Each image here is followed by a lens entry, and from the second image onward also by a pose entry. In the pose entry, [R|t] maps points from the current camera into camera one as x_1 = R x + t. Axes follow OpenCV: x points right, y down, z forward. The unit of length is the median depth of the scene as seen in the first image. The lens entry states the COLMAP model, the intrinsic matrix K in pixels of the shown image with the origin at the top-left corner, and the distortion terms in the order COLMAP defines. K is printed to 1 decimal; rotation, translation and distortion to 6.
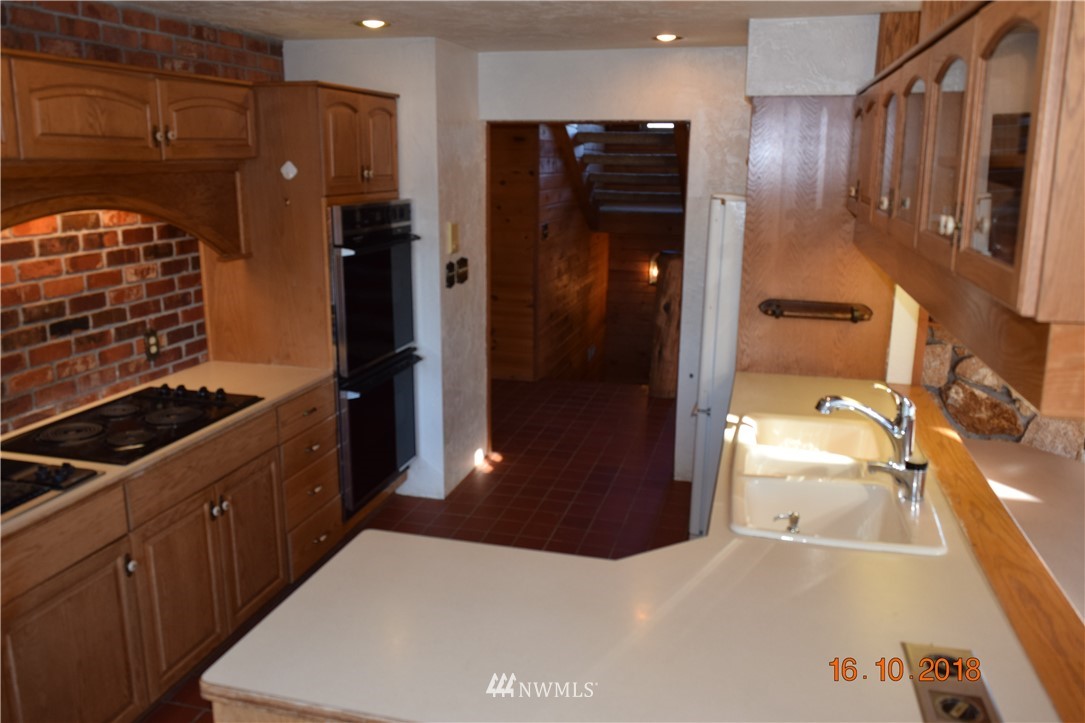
lens RADIAL K [[843.2, 0, 541.5], [0, 843.2, 360.8], [0, 0, 1]] dist [-0.020328, 0.004146]
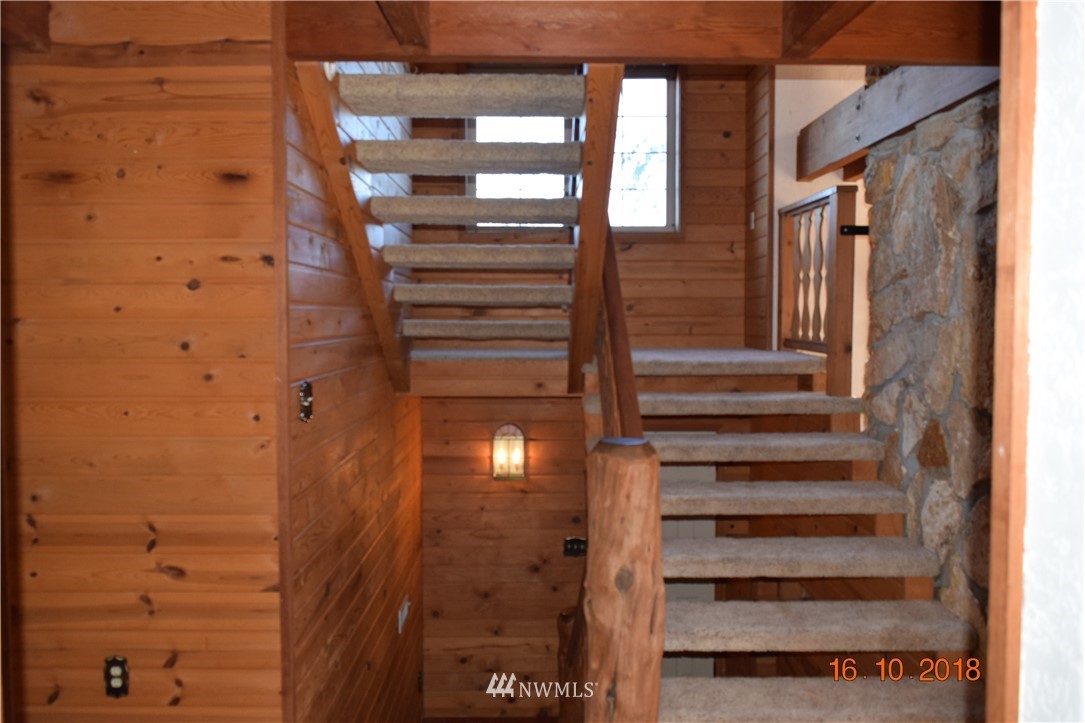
lens RADIAL K [[843.2, 0, 544.3], [0, 843.2, 363.9], [0, 0, 1]] dist [-0.020328, 0.004146]
pose [[0.962590, -0.021130, 0.270136, 0.005009], [0.069109, 0.983129, -0.169358, -0.084167], [-0.262000, 0.181692, 0.947810, 0.517641]]
